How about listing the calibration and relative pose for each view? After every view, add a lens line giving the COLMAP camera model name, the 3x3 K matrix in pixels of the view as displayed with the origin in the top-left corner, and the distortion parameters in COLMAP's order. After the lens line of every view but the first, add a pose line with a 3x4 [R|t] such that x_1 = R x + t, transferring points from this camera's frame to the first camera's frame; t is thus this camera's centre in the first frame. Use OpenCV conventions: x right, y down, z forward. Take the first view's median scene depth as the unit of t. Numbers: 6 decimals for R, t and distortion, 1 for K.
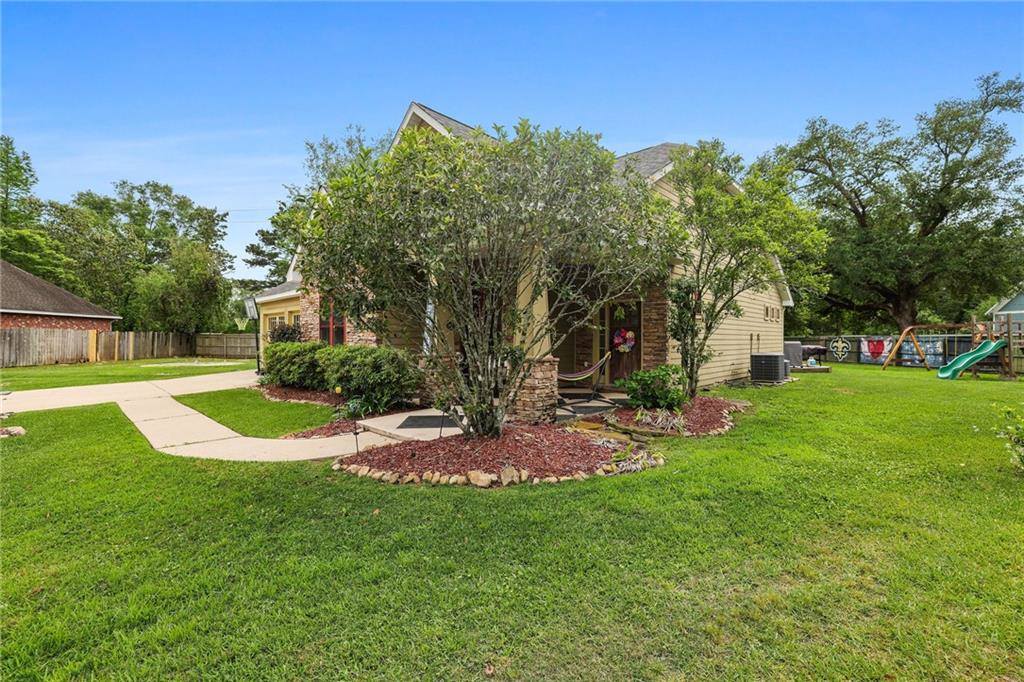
lens RADIAL K [[434.7, 0, 515.7], [0, 434.7, 336.4], [0, 0, 1]] dist [-0.022389, 0.001303]
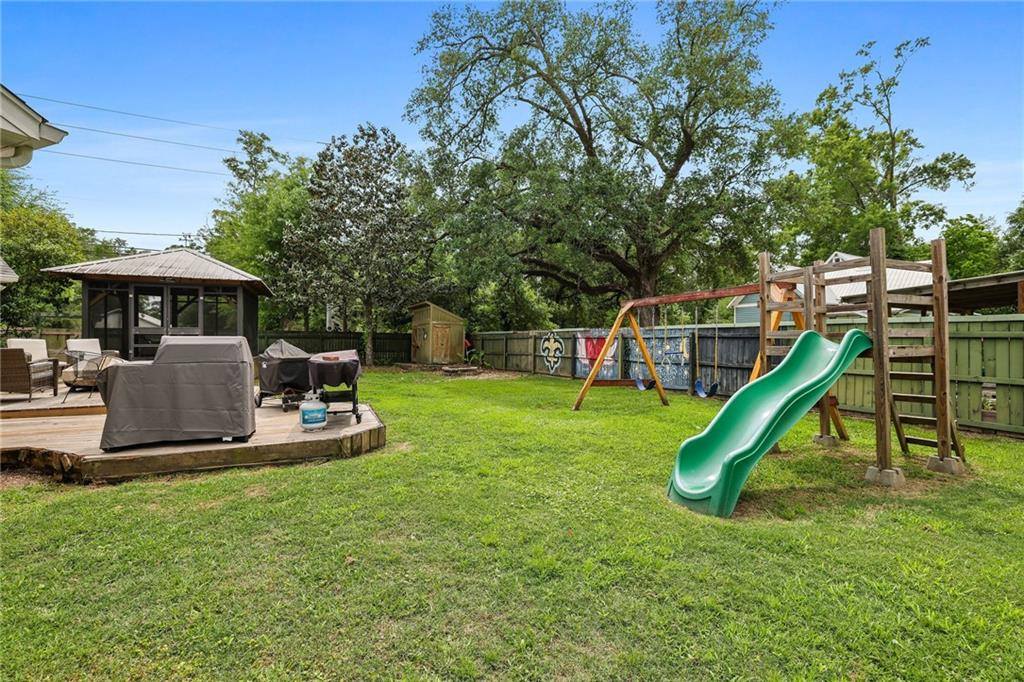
lens RADIAL K [[434.7, 0, 512.5], [0, 434.7, 340.2], [0, 0, 1]] dist [-0.022389, 0.001303]
pose [[0.921879, -0.000735, 0.387477, 0.513882], [-0.001812, 0.999979, 0.006208, 0.009823], [-0.387473, -0.006425, 0.921859, 0.511863]]
